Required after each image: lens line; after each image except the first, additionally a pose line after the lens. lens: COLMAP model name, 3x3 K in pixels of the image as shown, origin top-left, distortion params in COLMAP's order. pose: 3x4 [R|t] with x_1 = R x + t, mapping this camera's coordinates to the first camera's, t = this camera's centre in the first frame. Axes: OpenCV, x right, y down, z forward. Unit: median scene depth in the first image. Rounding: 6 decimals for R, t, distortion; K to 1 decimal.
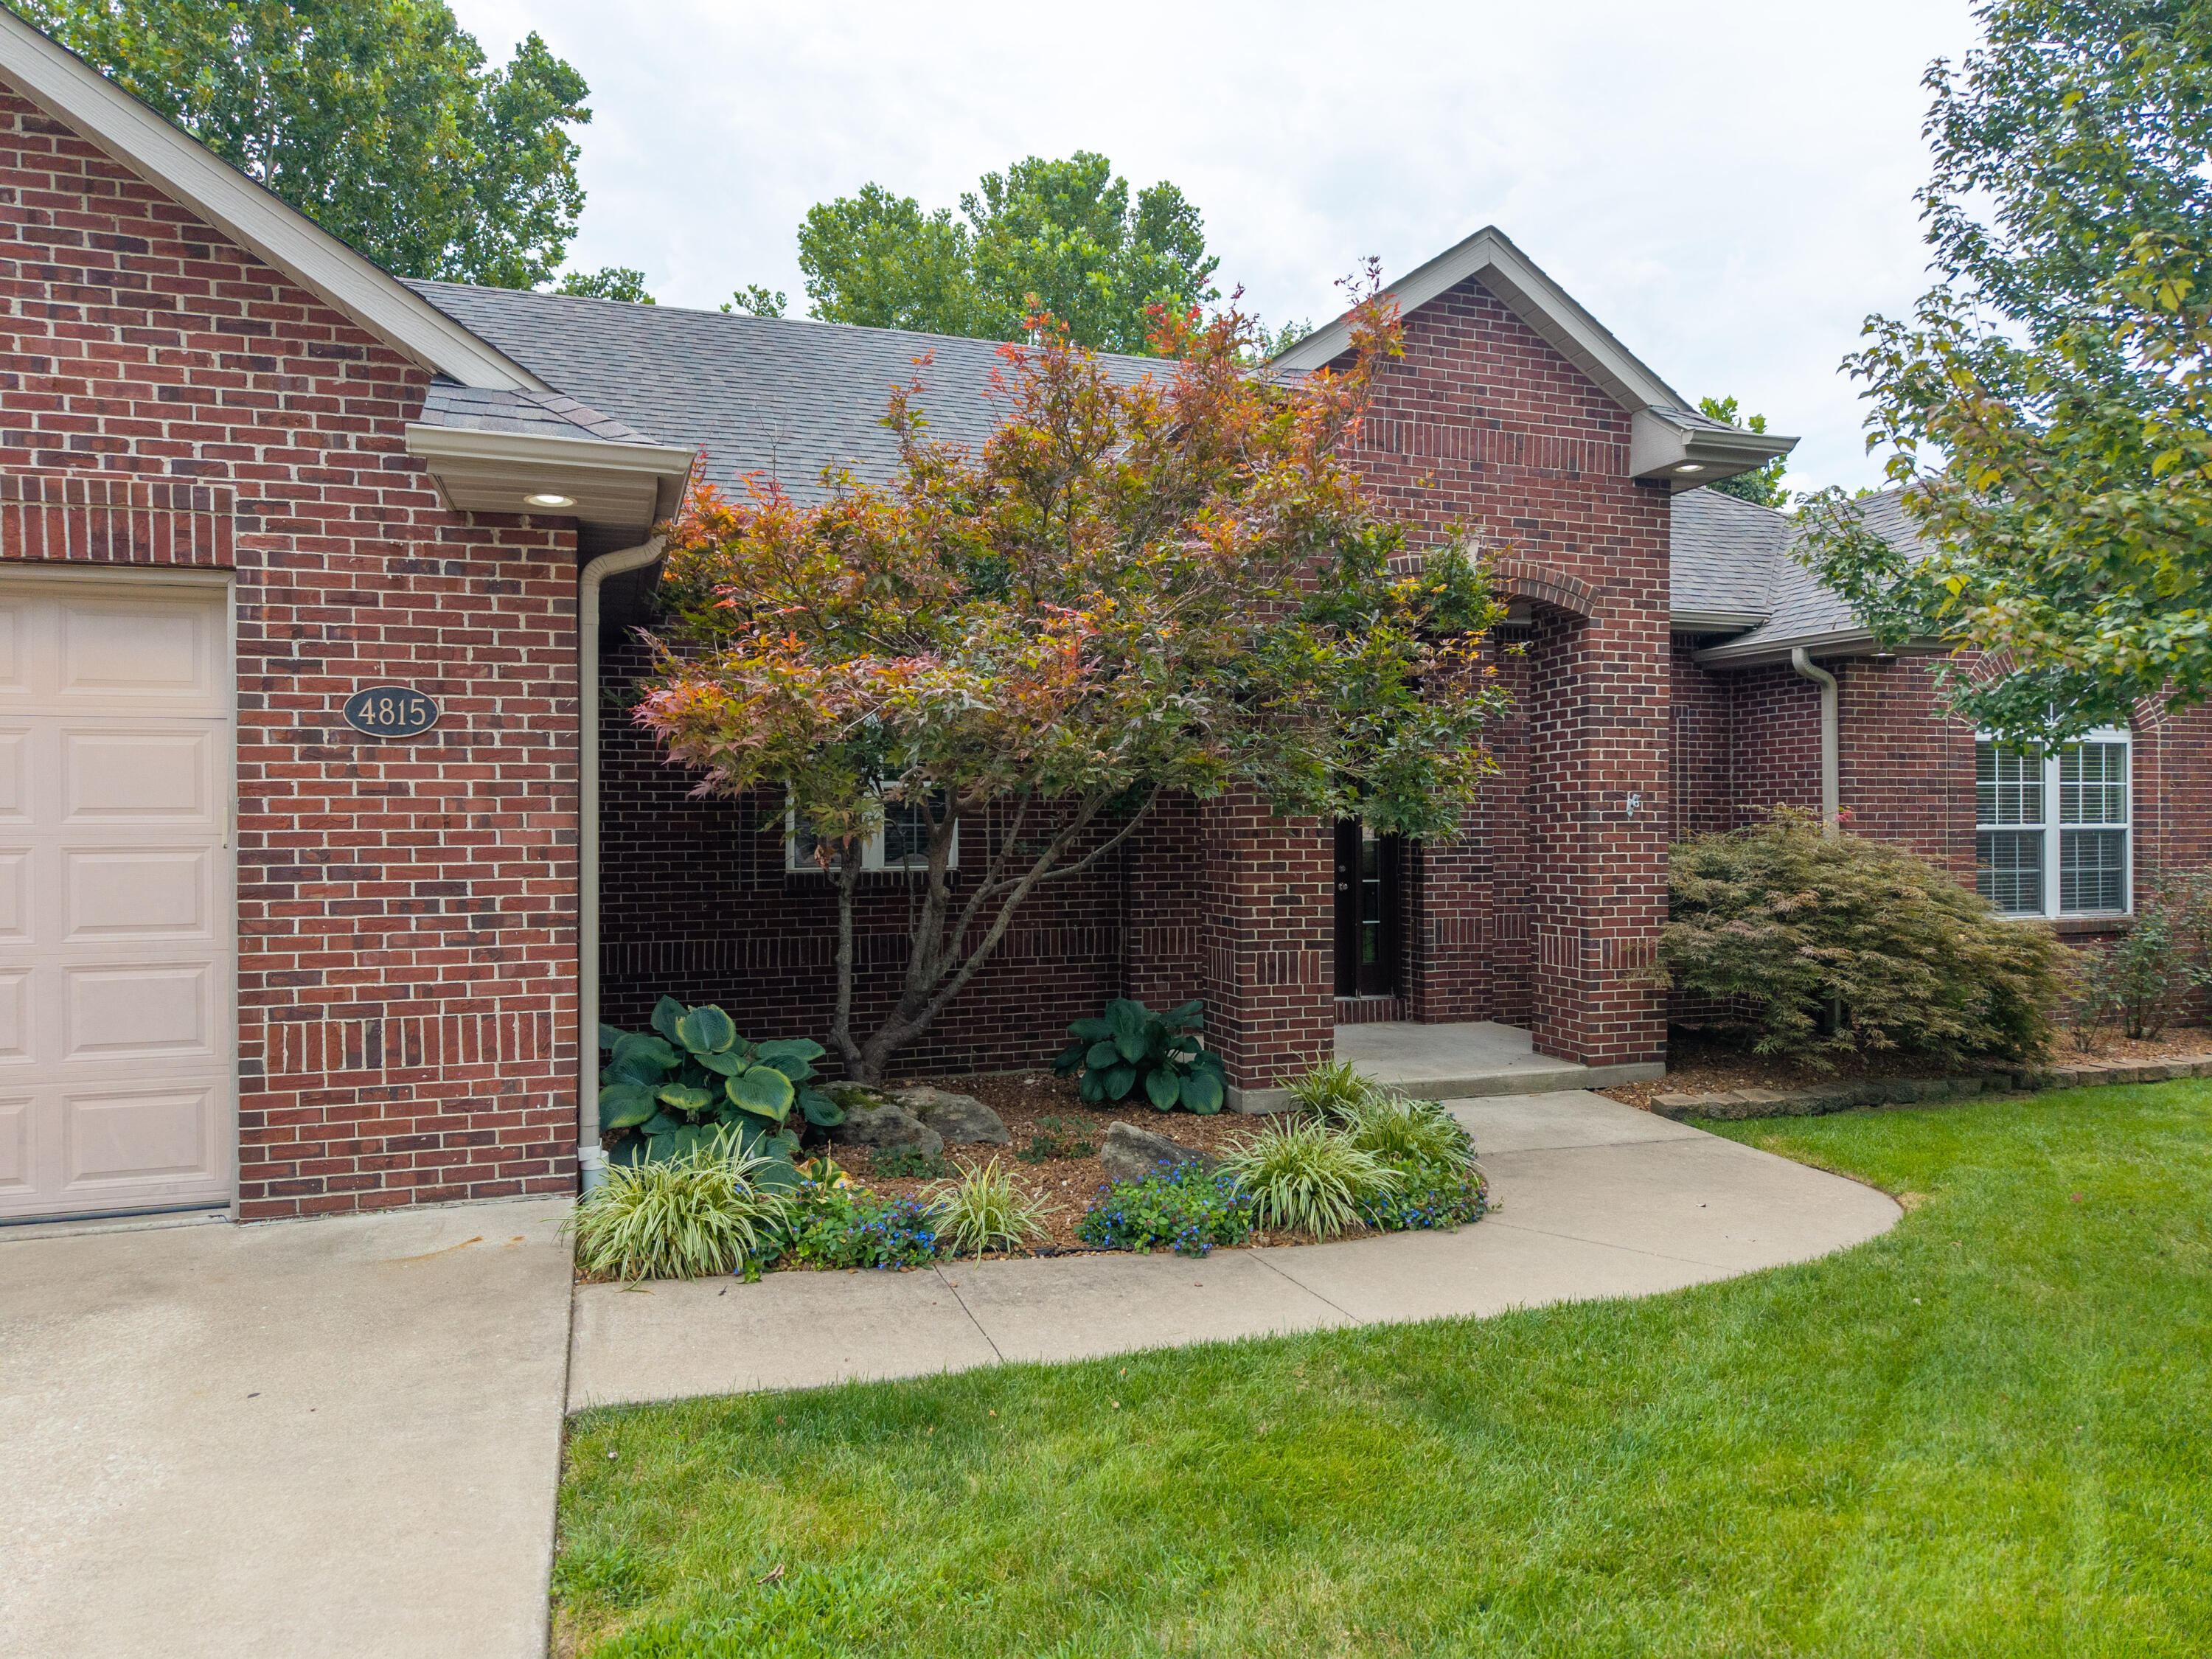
lens RADIAL K [[1423.6, 0, 1106.0], [0, 1423.6, 829.5], [0, 0, 1]] dist [0.004243, -0.001123]
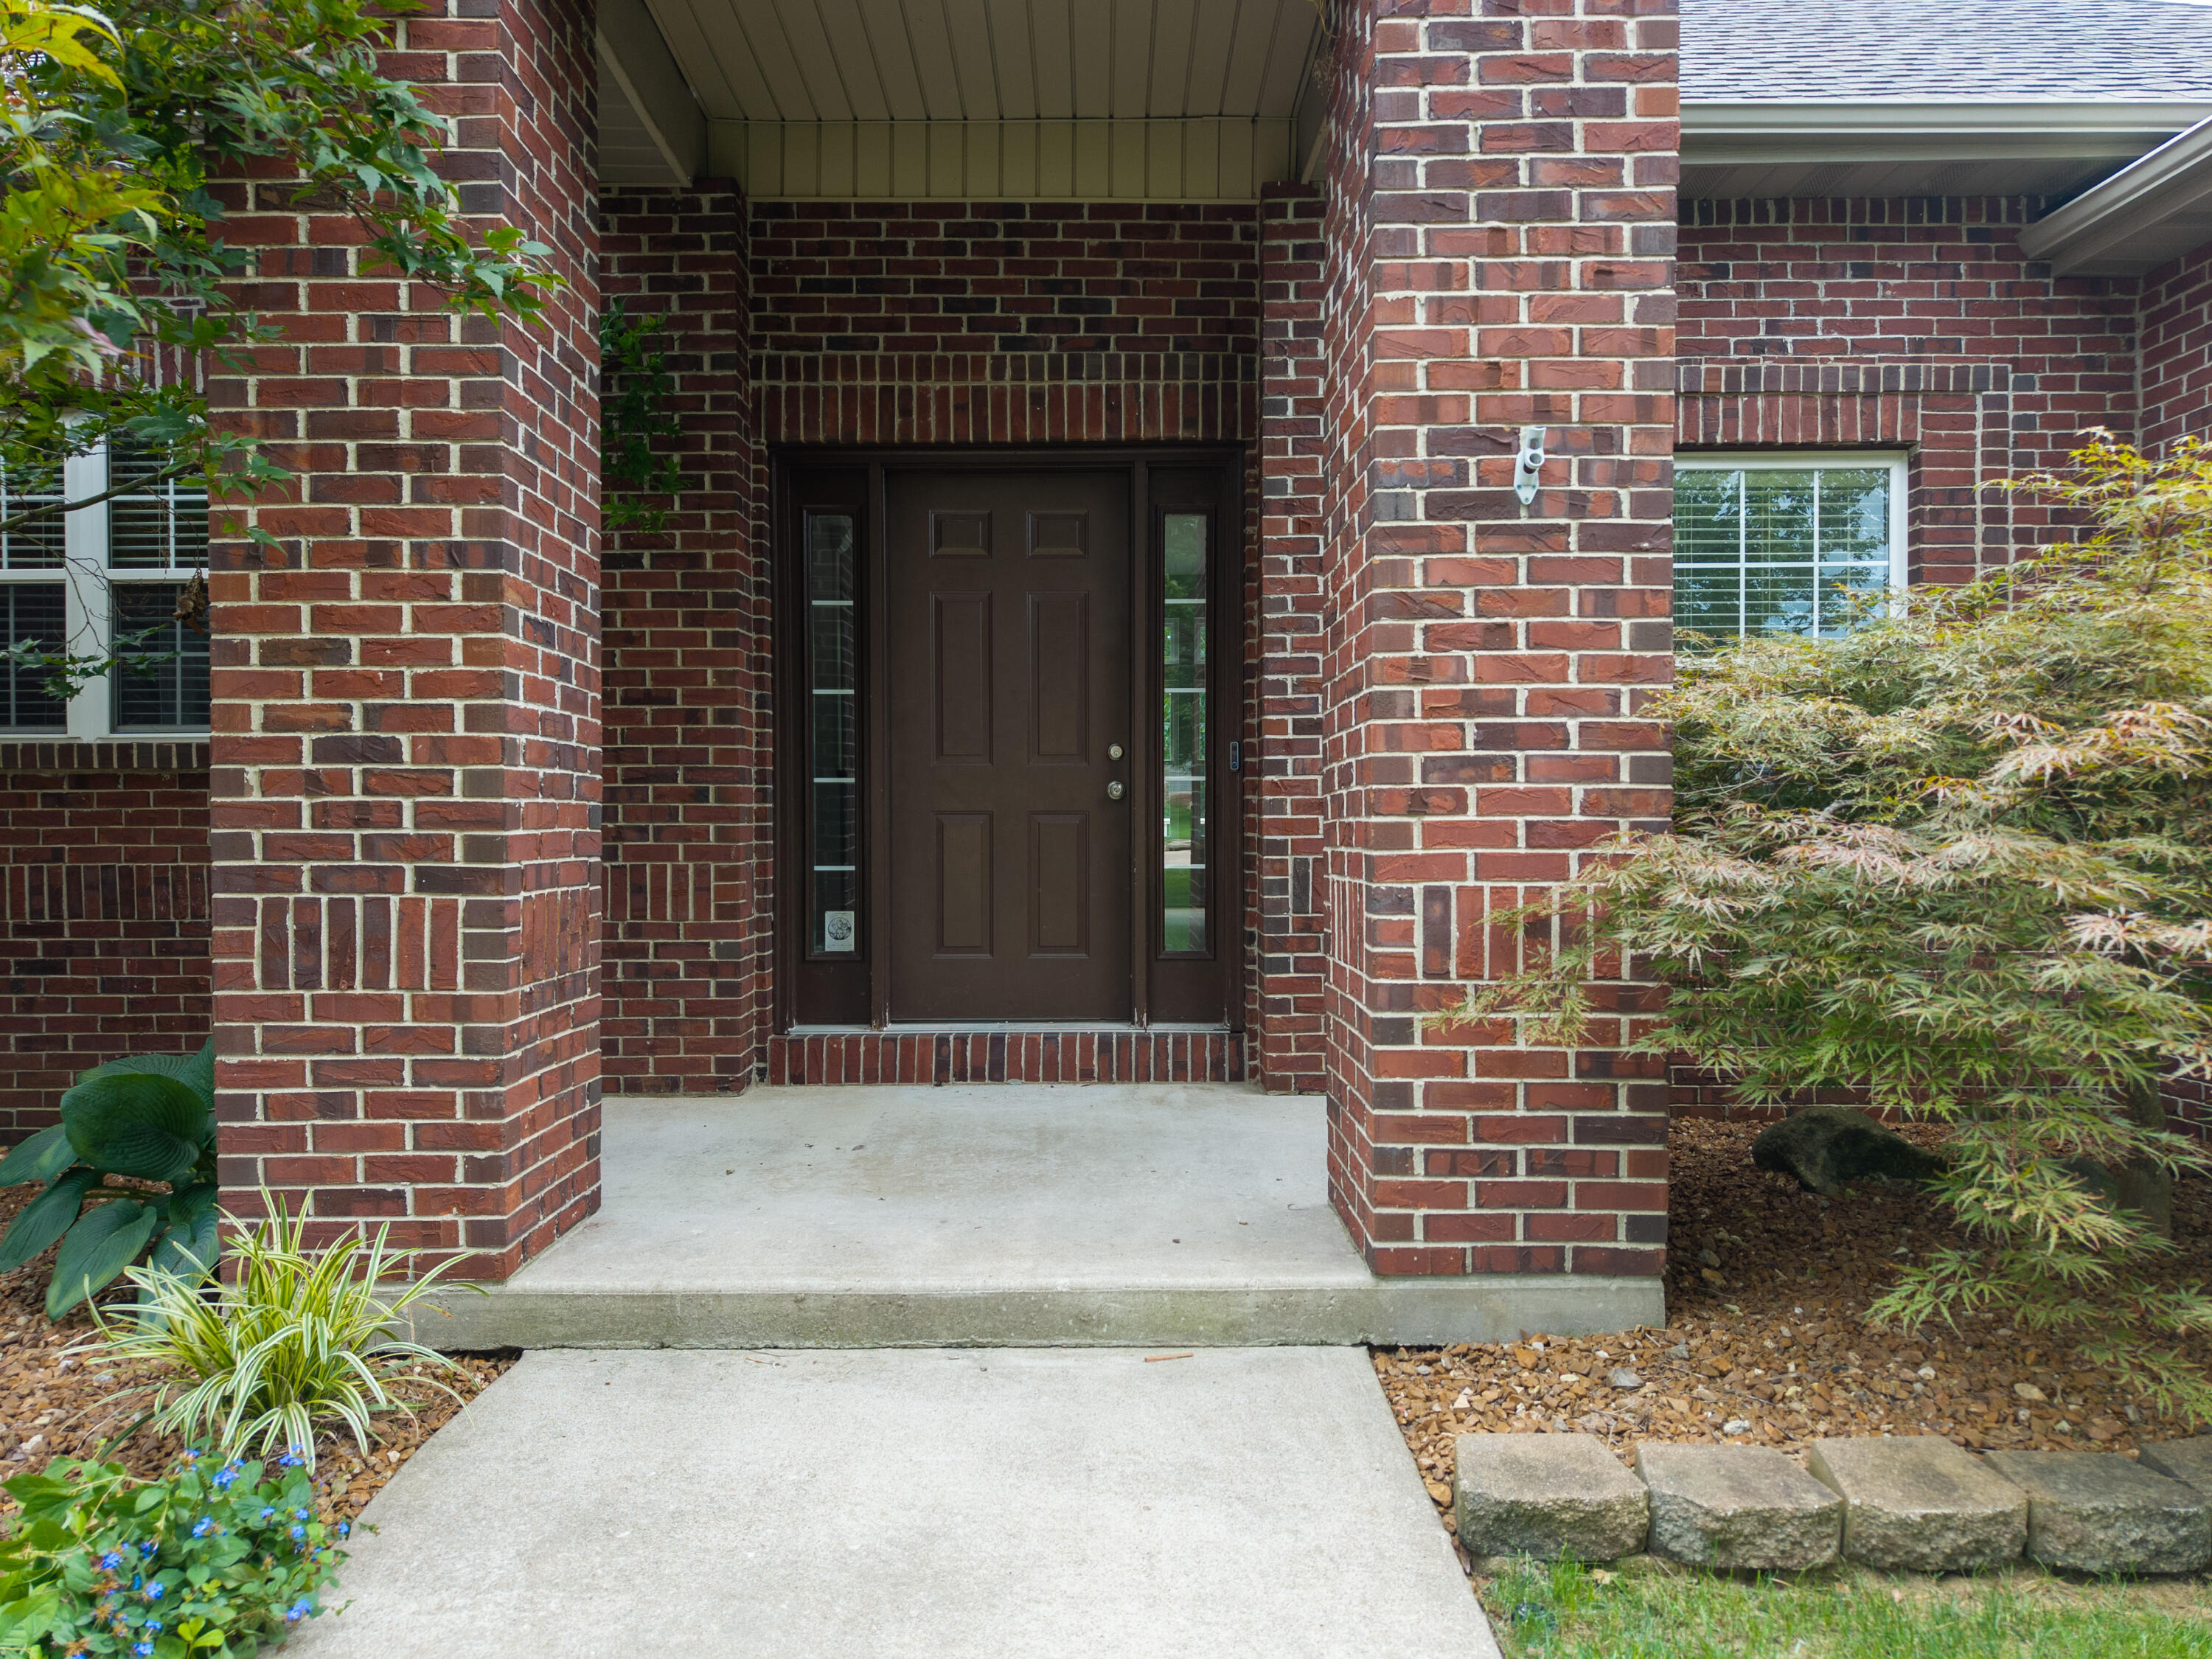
lens RADIAL K [[1497.7, 0, 1056.0], [0, 1497.7, 828.3], [0, 0, 1]] dist [0.011319, 0.001283]
pose [[0.951805, 0.003013, -0.306688, 0.373287], [-0.000567, 0.999967, 0.008066, 0.061058], [0.306702, -0.007504, 0.951776, 0.651850]]
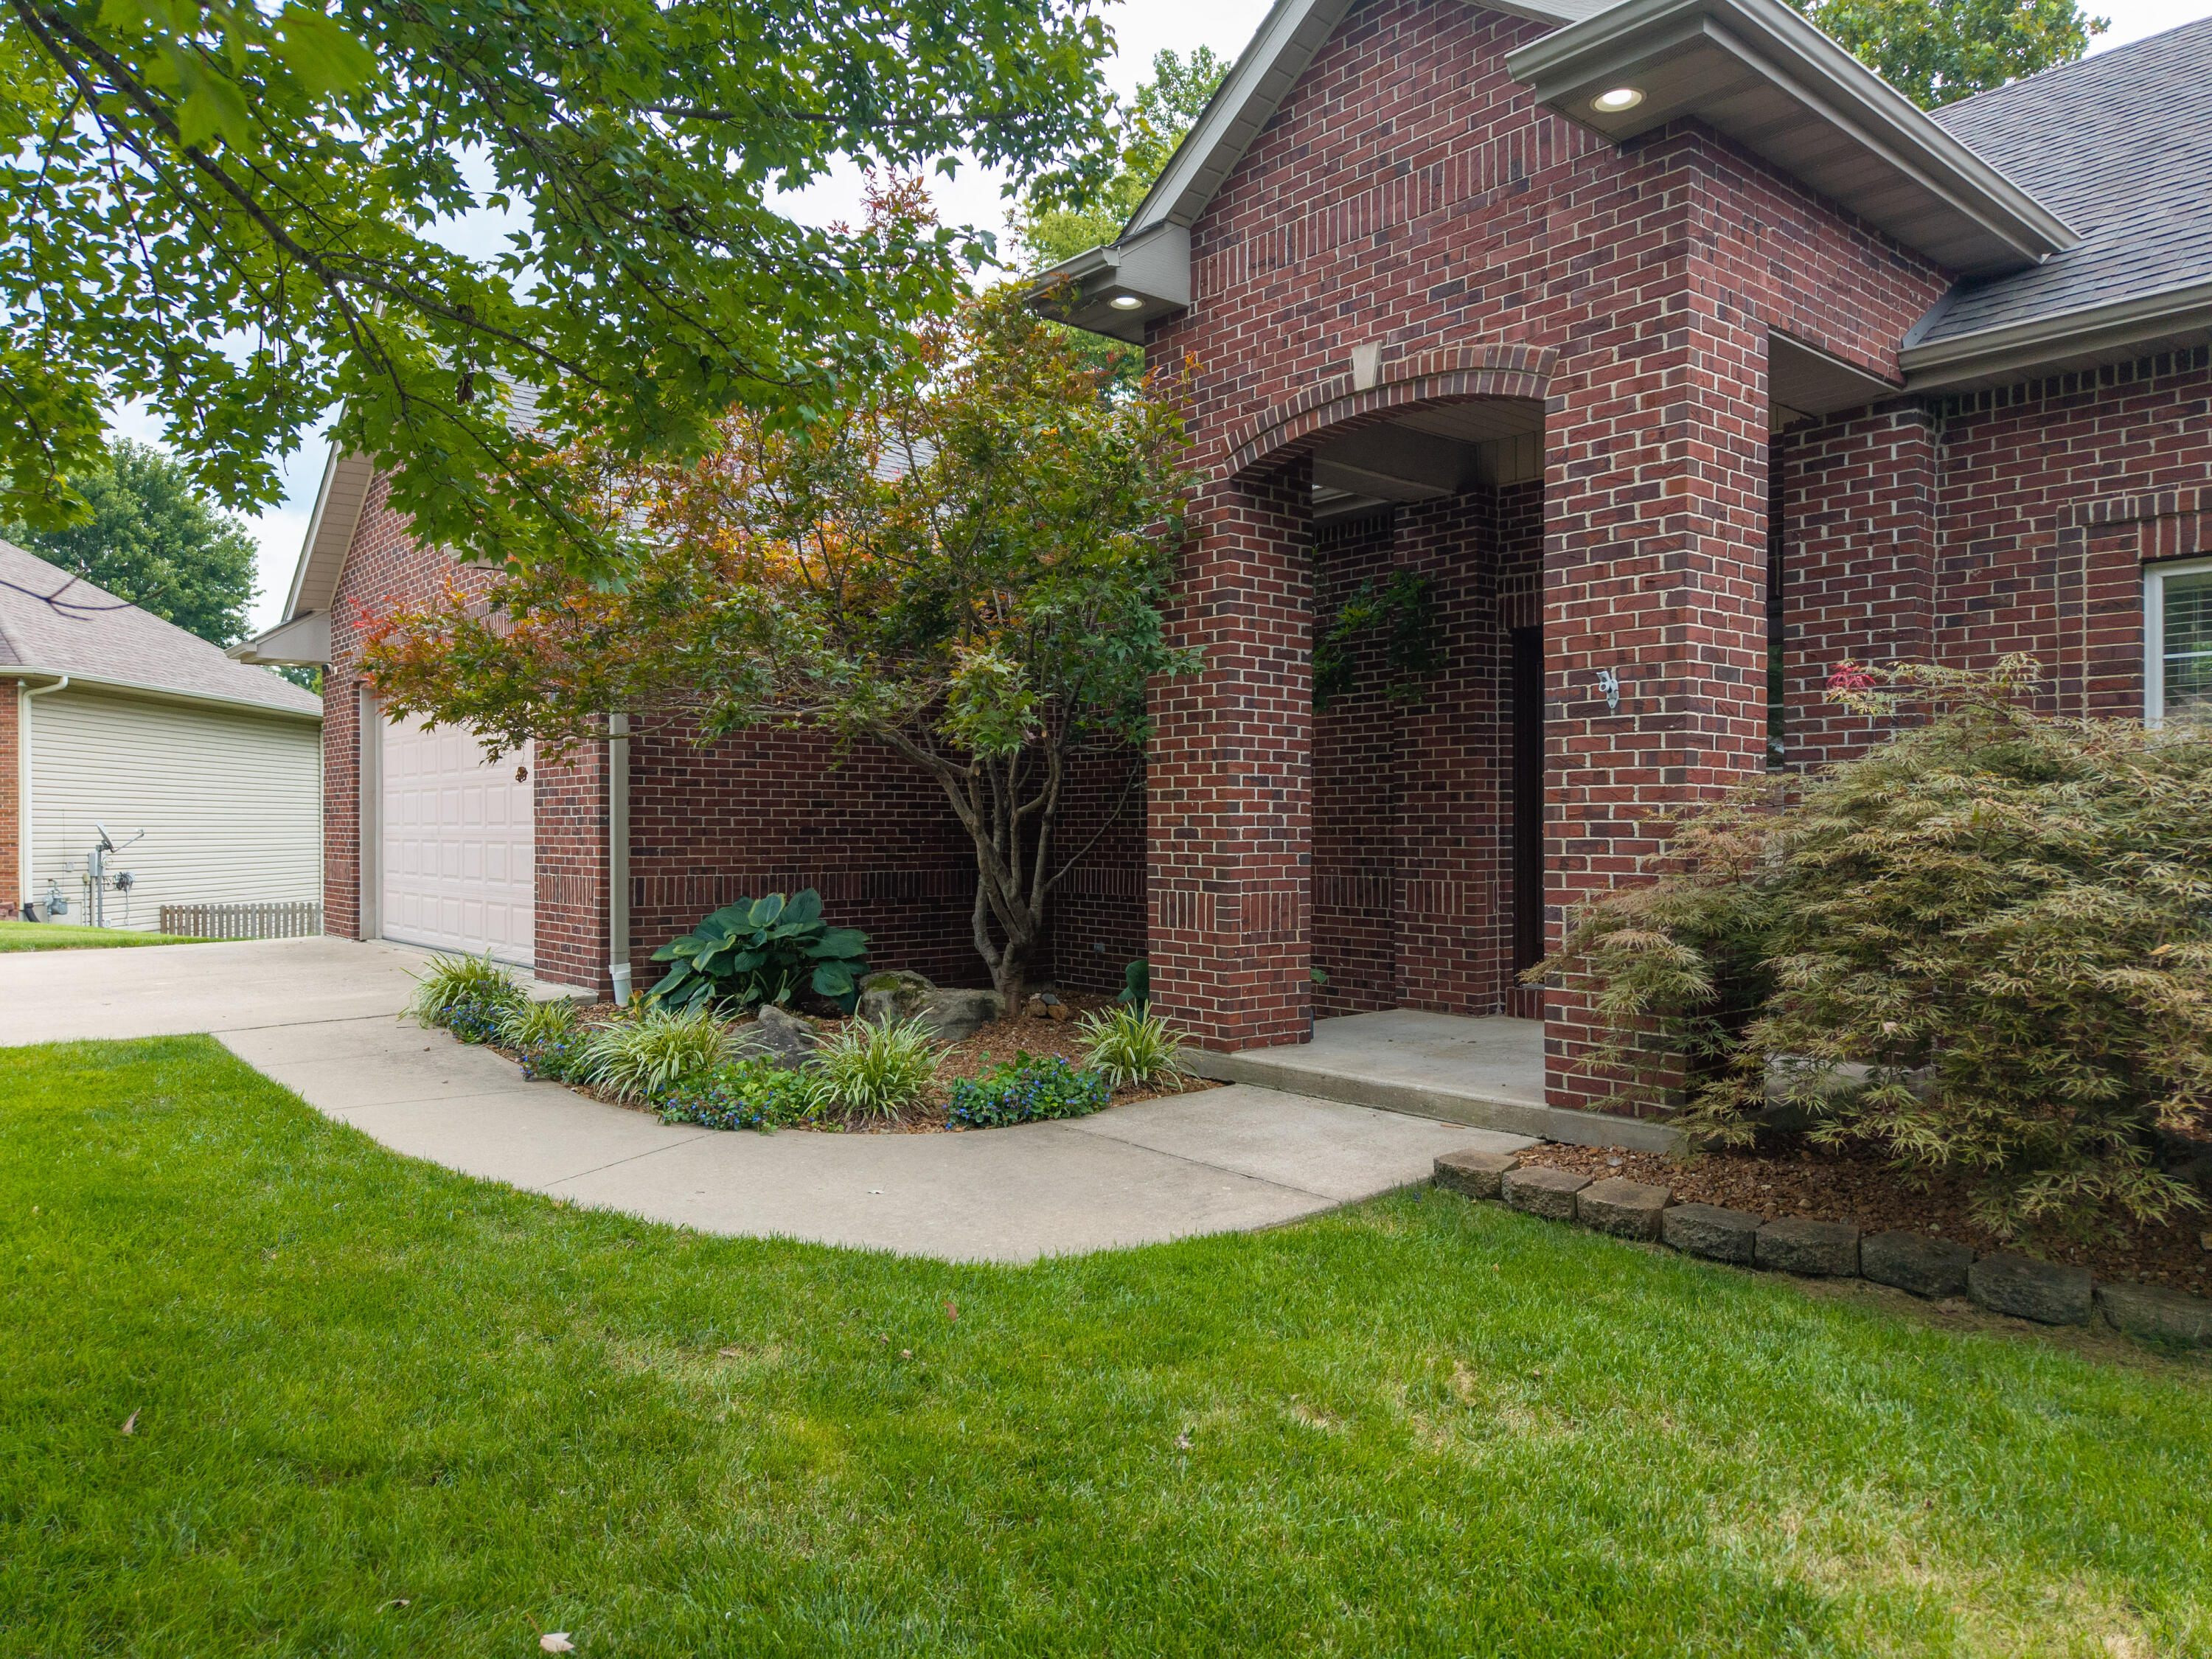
lens RADIAL K [[1497.7, 0, 1056.0], [0, 1497.7, 828.3], [0, 0, 1]] dist [0.011319, 0.001283]
pose [[0.357561, 0.006084, -0.933870, 0.884527], [0.000911, 0.999976, 0.006863, 0.037594], [0.933889, -0.003305, 0.357547, 0.554472]]
